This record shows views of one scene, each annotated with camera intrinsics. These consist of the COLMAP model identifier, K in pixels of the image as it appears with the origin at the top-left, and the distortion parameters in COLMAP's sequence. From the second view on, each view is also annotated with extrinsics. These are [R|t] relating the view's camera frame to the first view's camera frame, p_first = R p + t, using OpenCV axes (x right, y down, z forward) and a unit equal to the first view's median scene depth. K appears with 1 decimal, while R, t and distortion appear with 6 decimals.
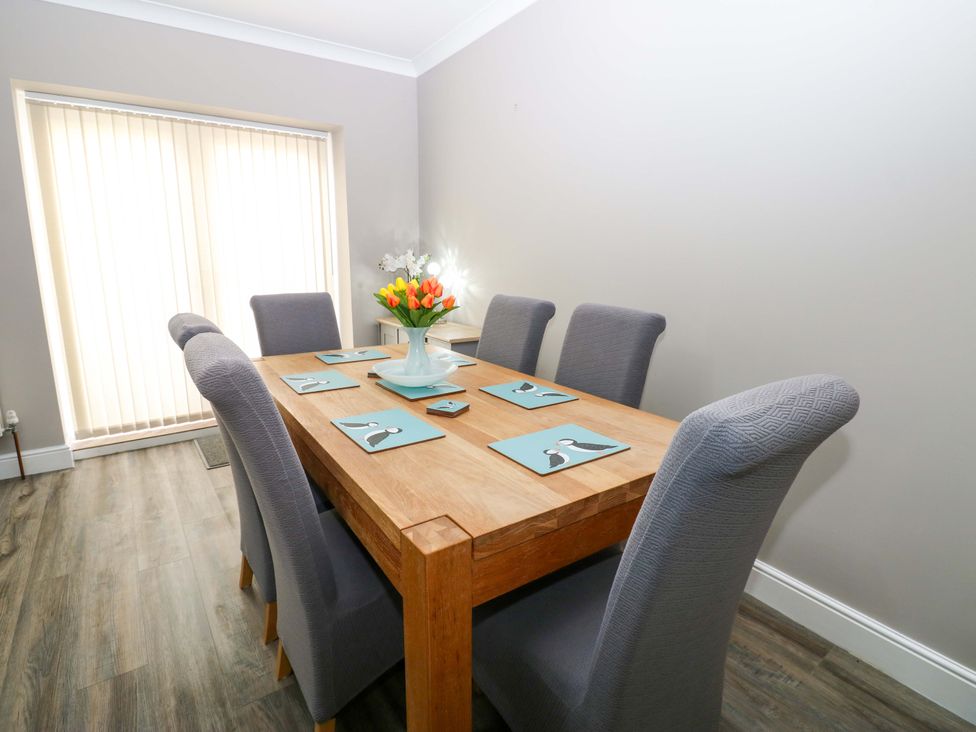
lens RADIAL K [[501.8, 0, 492.1], [0, 501.8, 358.8], [0, 0, 1]] dist [-0.023142, -0.002295]
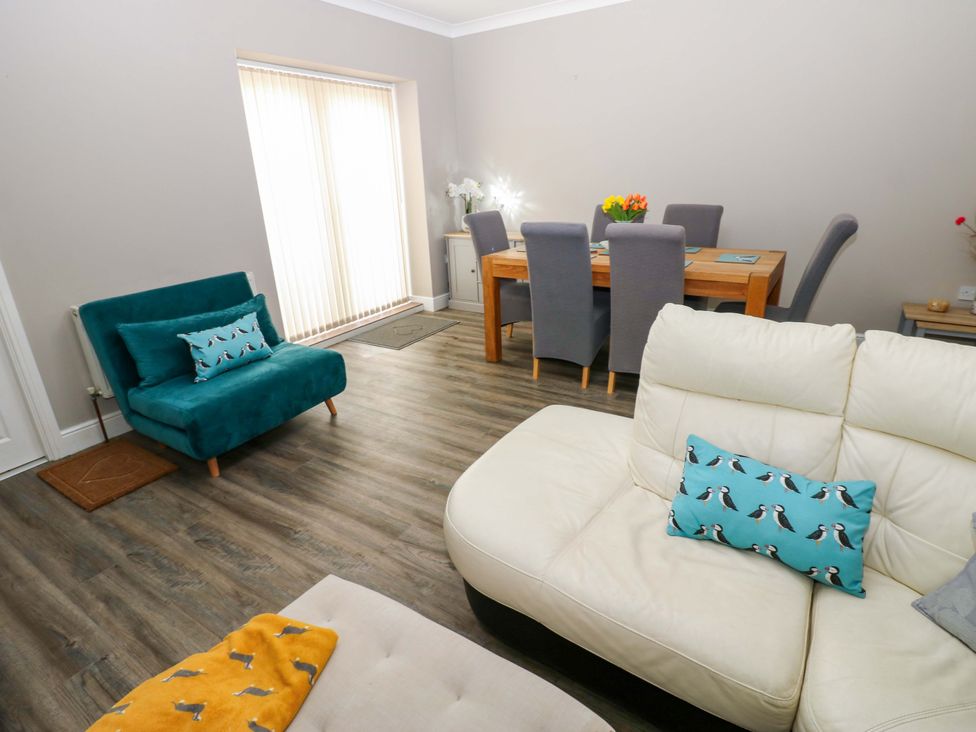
lens RADIAL K [[501.8, 0, 491.4], [0, 501.8, 368.2], [0, 0, 1]] dist [-0.023142, -0.002295]
pose [[0.919960, -0.182061, 0.347170, -0.742920], [0.122617, 0.974814, 0.186285, 0.038931], [-0.372341, -0.128806, 0.919114, -0.360484]]
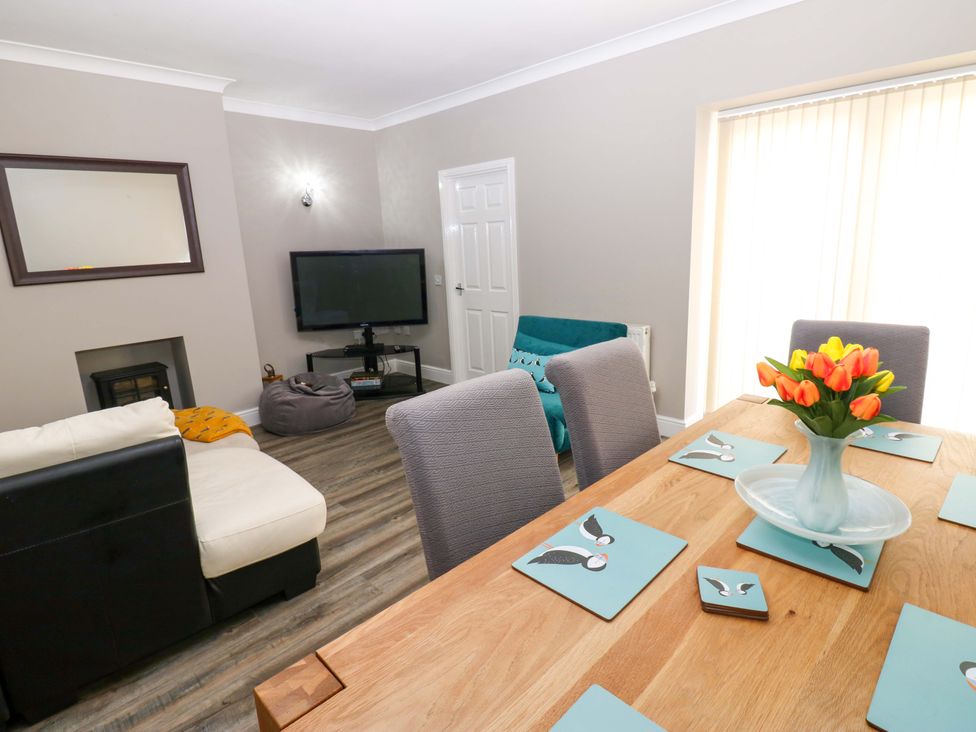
lens RADIAL K [[501.8, 0, 481.9], [0, 501.8, 358.9], [0, 0, 1]] dist [-0.023142, -0.002295]
pose [[0.169656, 0.200317, -0.964930, 0.148507], [-0.162001, 0.971473, 0.173192, -0.086470], [0.972097, 0.126936, 0.197268, 0.262028]]
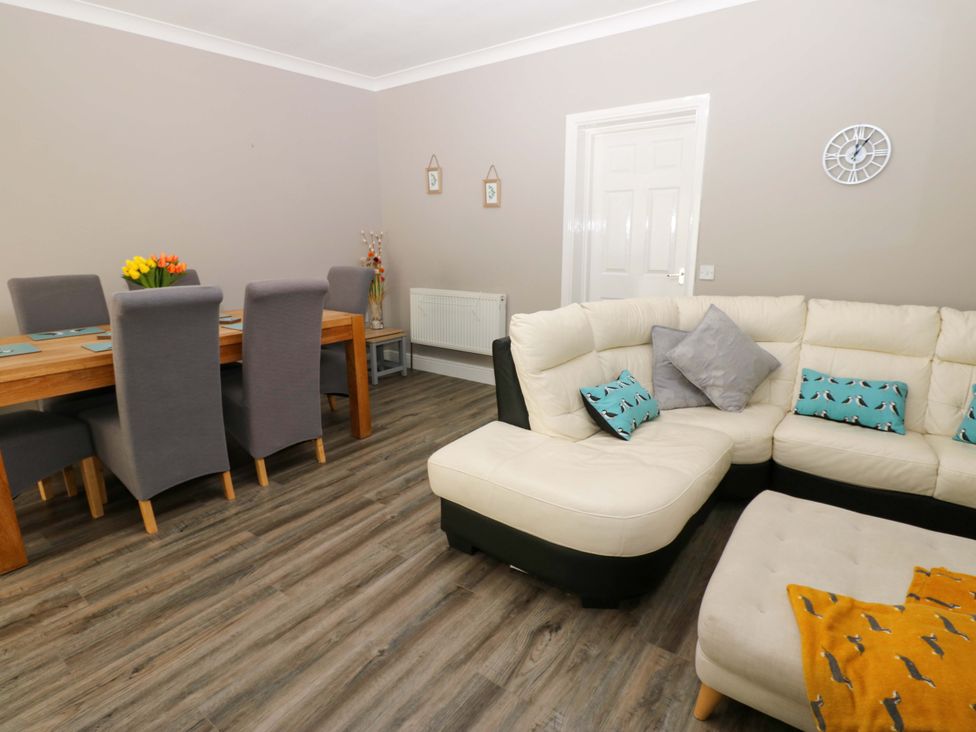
lens RADIAL K [[501.8, 0, 493.5], [0, 501.8, 365.8], [0, 0, 1]] dist [-0.023142, -0.002295]
pose [[-0.321827, -0.237483, 0.916531, -1.007183], [0.197592, 0.929870, 0.310321, -0.058372], [-0.925951, 0.280969, -0.252332, 0.262037]]
